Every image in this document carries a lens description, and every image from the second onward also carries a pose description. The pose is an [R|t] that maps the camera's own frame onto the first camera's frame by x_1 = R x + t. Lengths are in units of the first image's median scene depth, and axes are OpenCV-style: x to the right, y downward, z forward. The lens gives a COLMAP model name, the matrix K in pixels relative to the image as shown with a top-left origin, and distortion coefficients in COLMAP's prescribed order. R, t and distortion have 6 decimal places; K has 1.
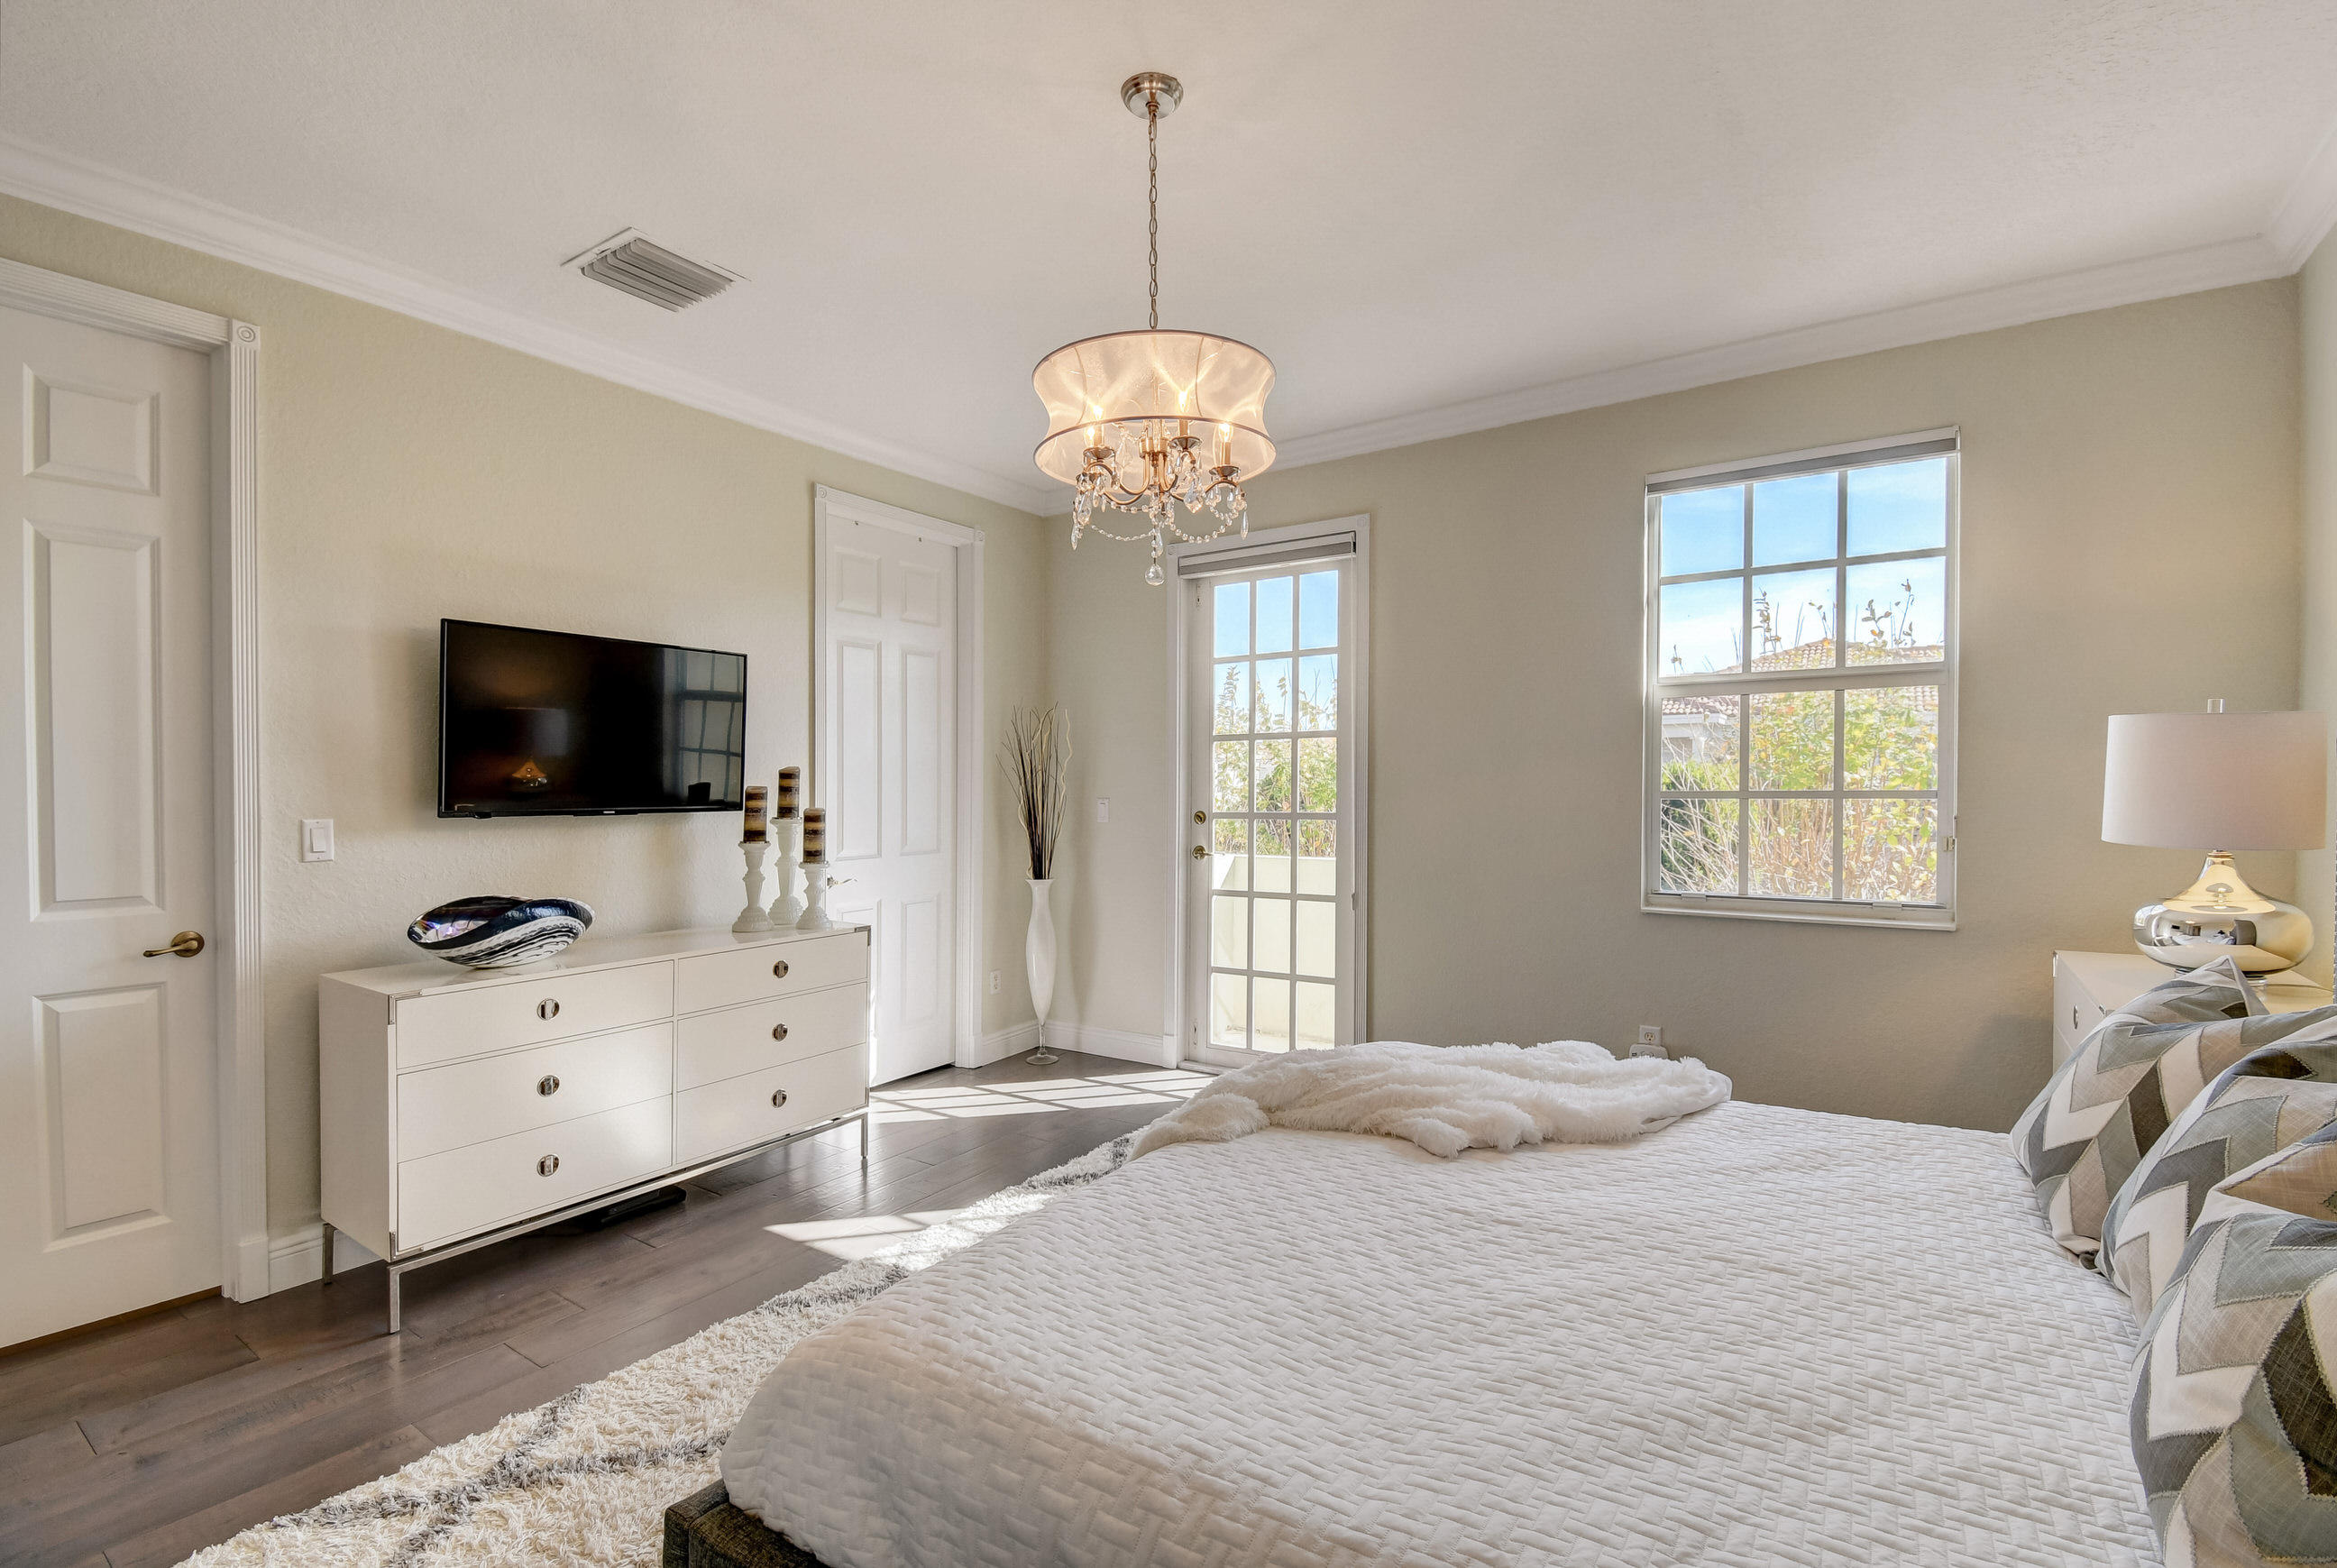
lens RADIAL K [[1049.8, 0, 1177.3], [0, 1049.8, 804.4], [0, 0, 1]] dist [0.002117, -0.001843]
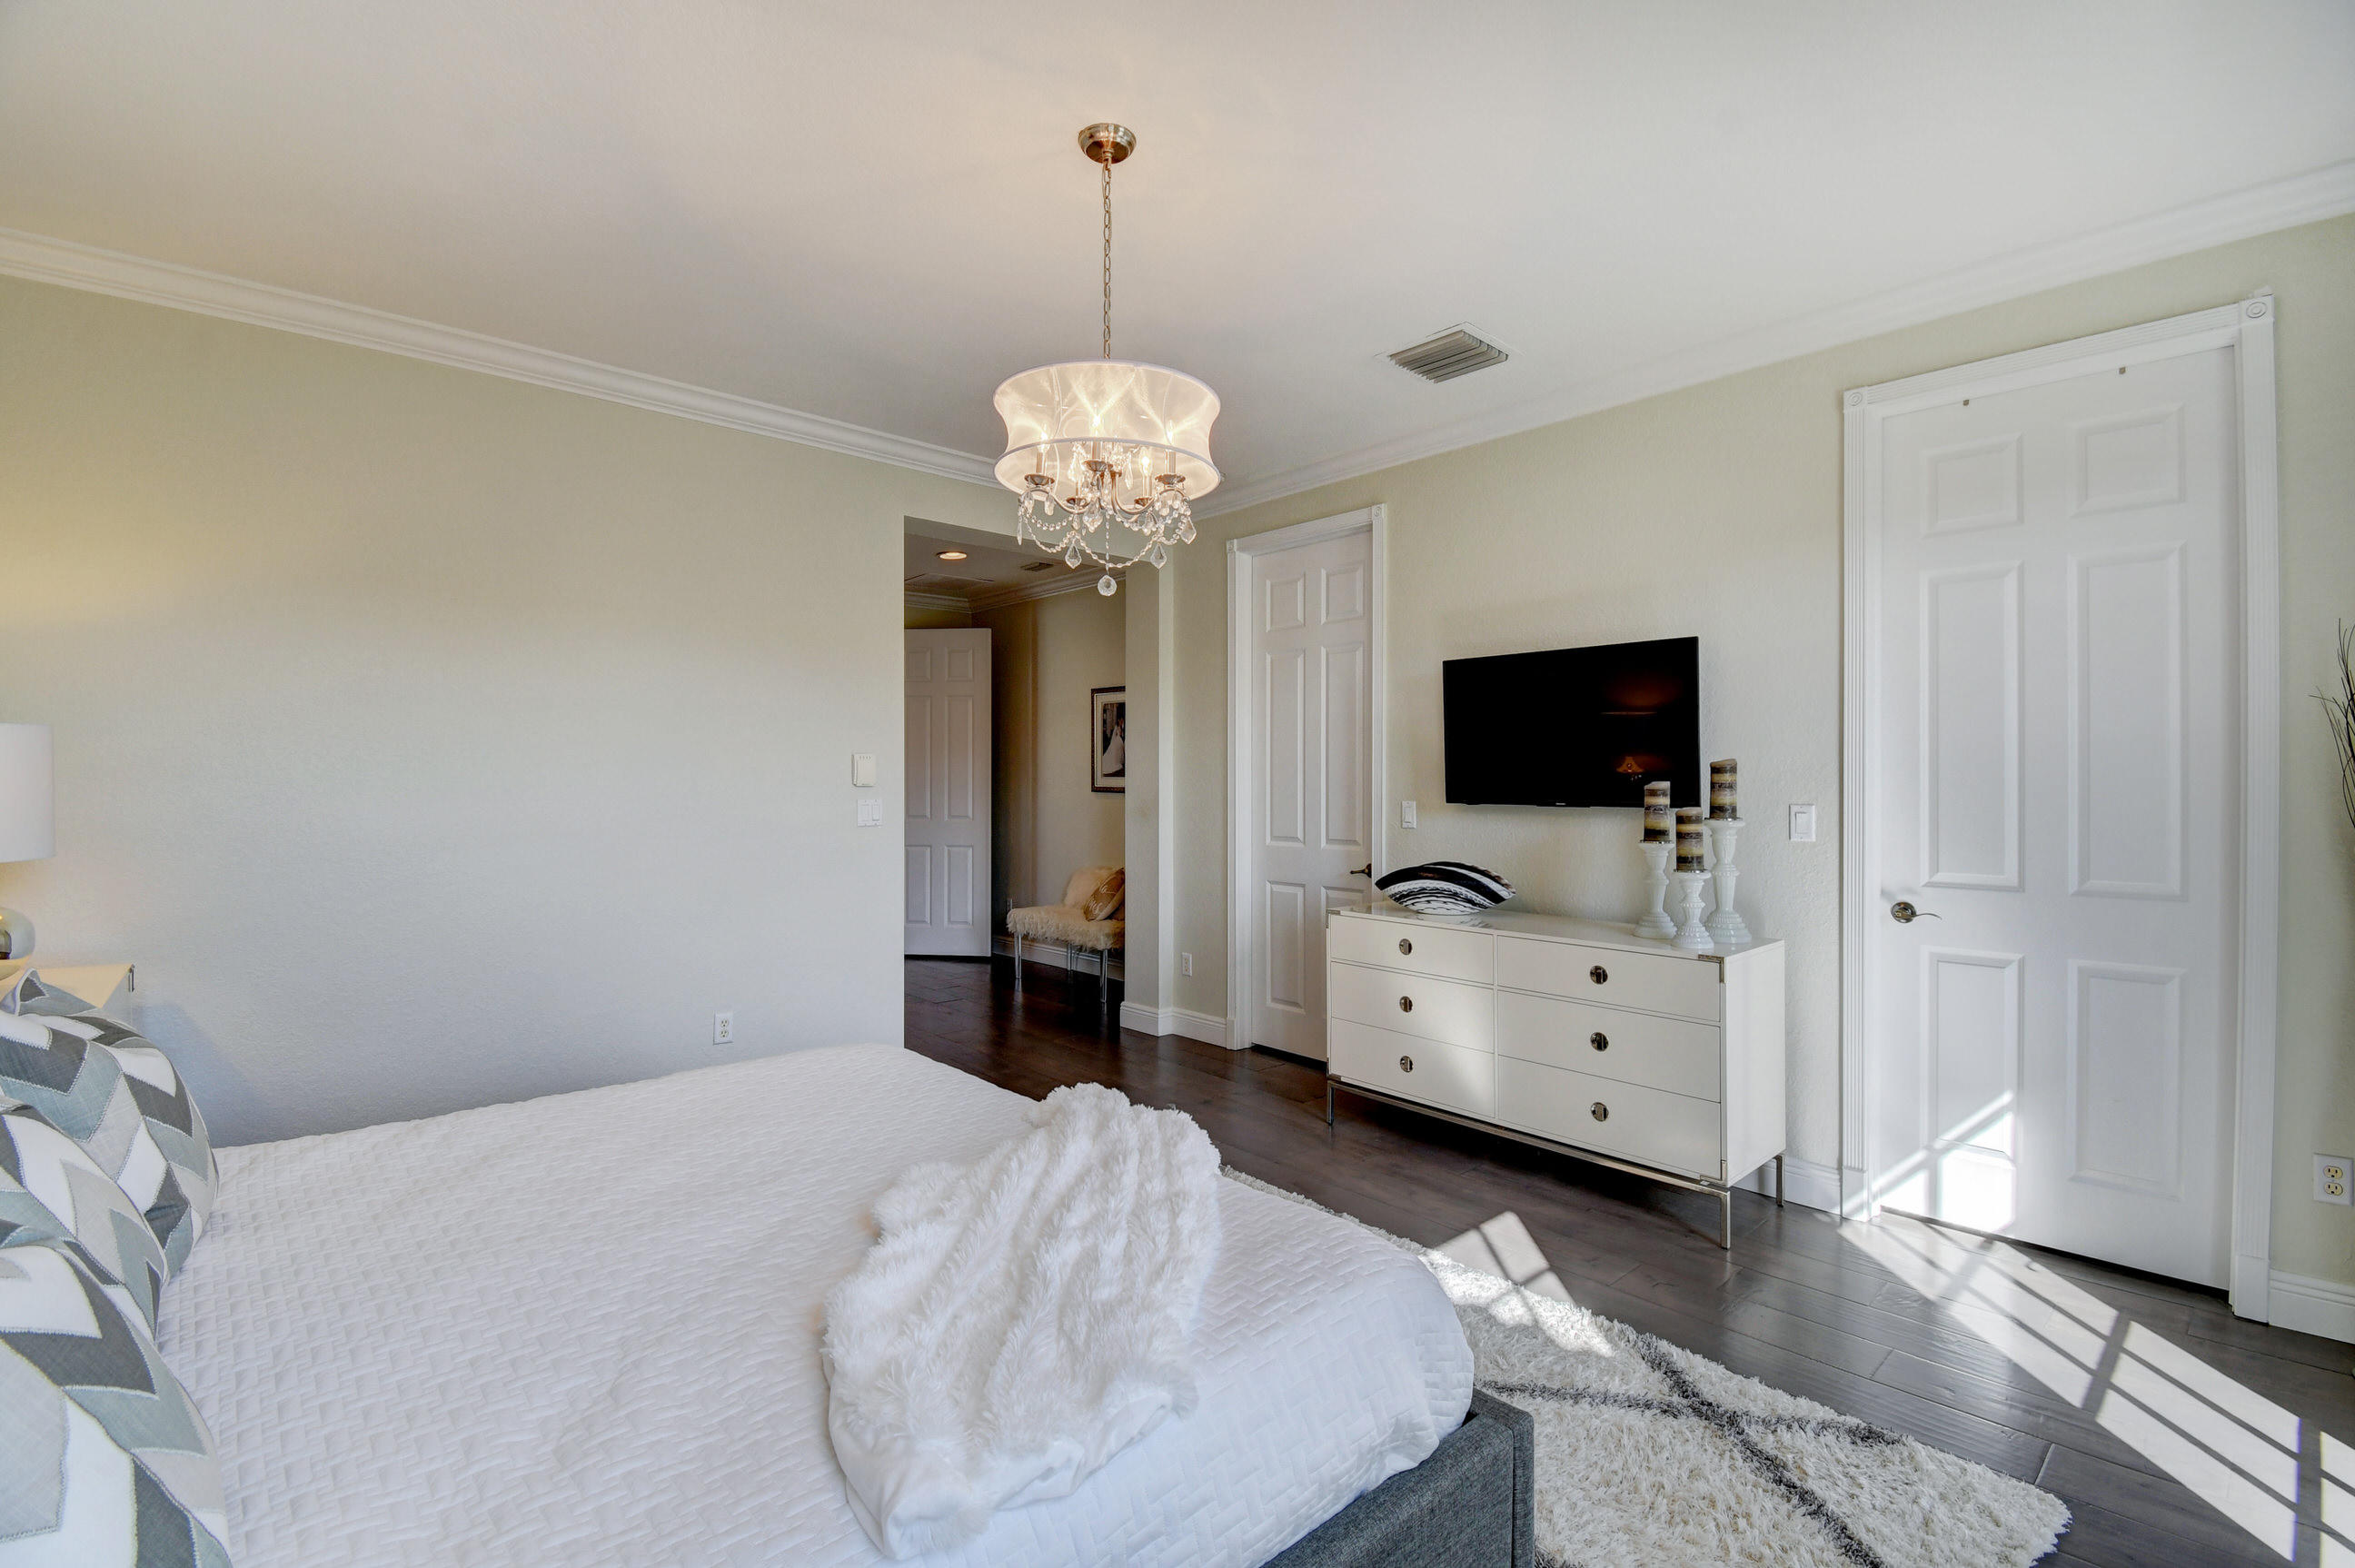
lens RADIAL K [[1053.3, 0, 1185.9], [0, 1053.3, 771.9], [0, 0, 1]] dist [0.005257, -0.015947]
pose [[-0.259487, -0.005341, -0.965732, 0.613456], [-0.017898, 0.999840, -0.000720, -0.018070], [0.965581, 0.017098, -0.259540, 0.850886]]
